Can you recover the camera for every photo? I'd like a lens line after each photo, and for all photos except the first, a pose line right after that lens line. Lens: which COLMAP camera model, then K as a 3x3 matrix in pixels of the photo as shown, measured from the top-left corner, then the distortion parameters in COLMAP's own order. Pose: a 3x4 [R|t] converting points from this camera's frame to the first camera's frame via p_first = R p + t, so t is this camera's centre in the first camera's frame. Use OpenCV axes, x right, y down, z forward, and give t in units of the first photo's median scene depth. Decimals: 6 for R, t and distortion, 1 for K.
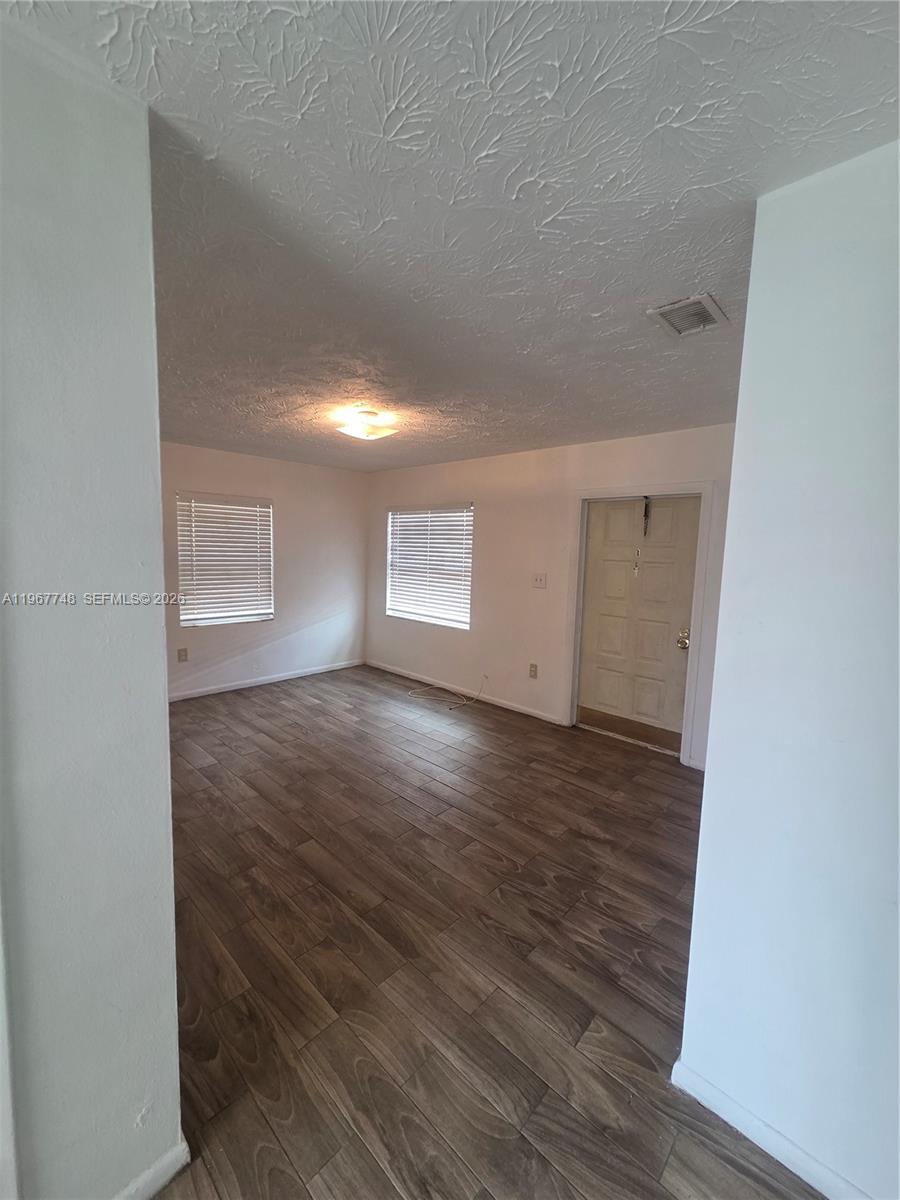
lens RADIAL K [[486.3, 0, 446.2], [0, 486.3, 599.0], [0, 0, 1]] dist [0.000832, 0.000416]
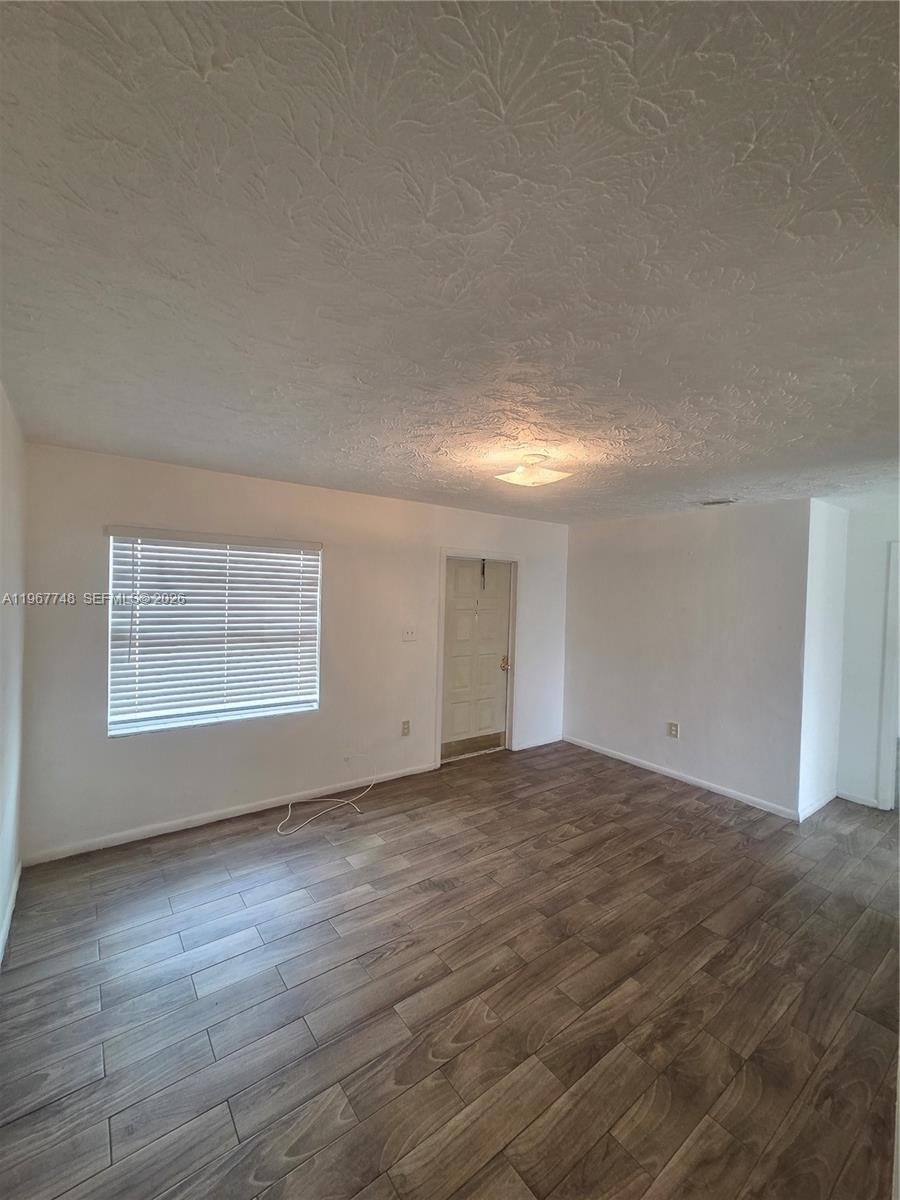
lens RADIAL K [[487.1, 0, 445.9], [0, 487.1, 597.9], [0, 0, 1]] dist [0.002177, -0.000023]
pose [[0.168849, -0.039522, 0.984849, -1.536631], [0.085325, 0.996031, 0.025343, -0.258658], [-0.981942, 0.079753, 0.171551, 1.530051]]
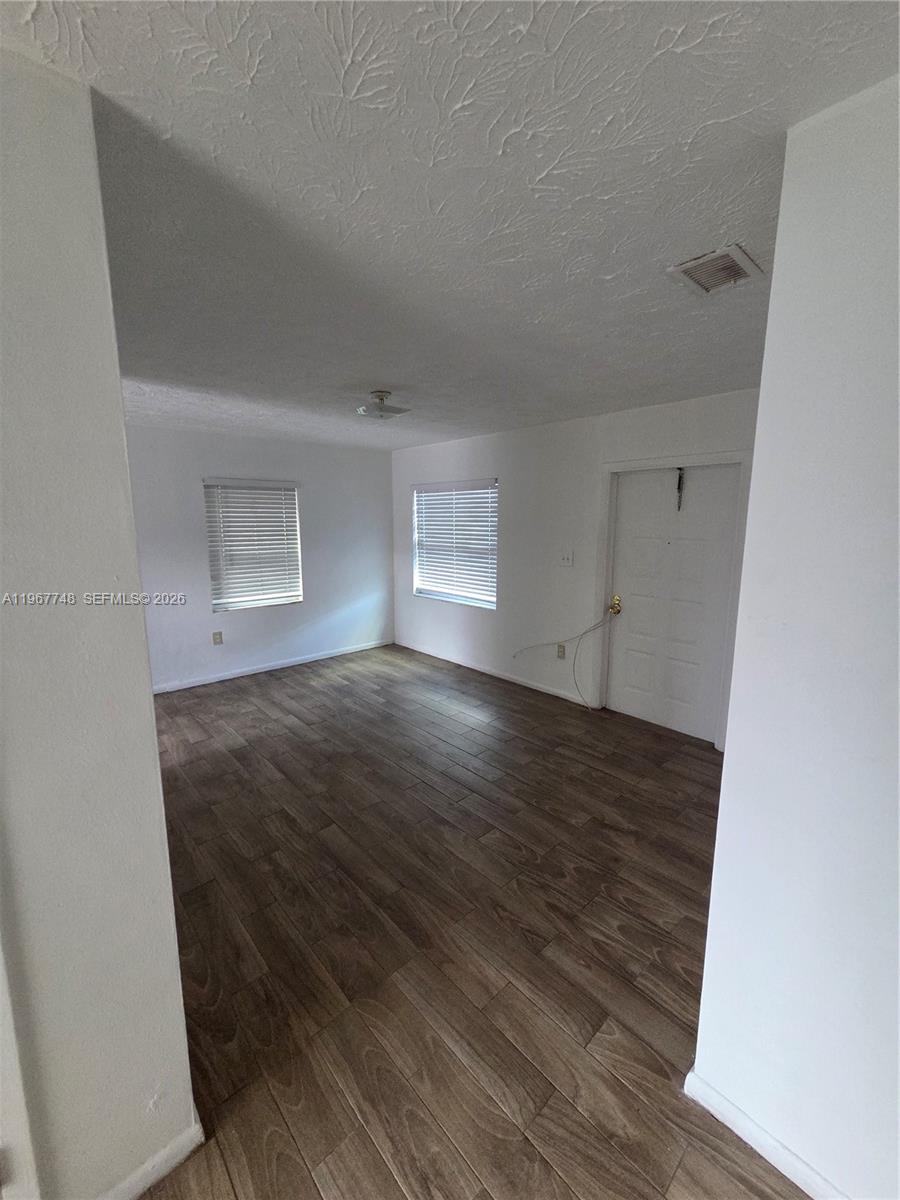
lens RADIAL K [[487.1, 0, 445.9], [0, 487.1, 597.9], [0, 0, 1]] dist [0.002177, -0.000023]
pose [[0.996905, -0.015281, -0.077114, 0.052697], [0.019434, 0.998385, 0.053391, -0.033974], [0.076173, -0.054724, 0.995592, 0.032617]]
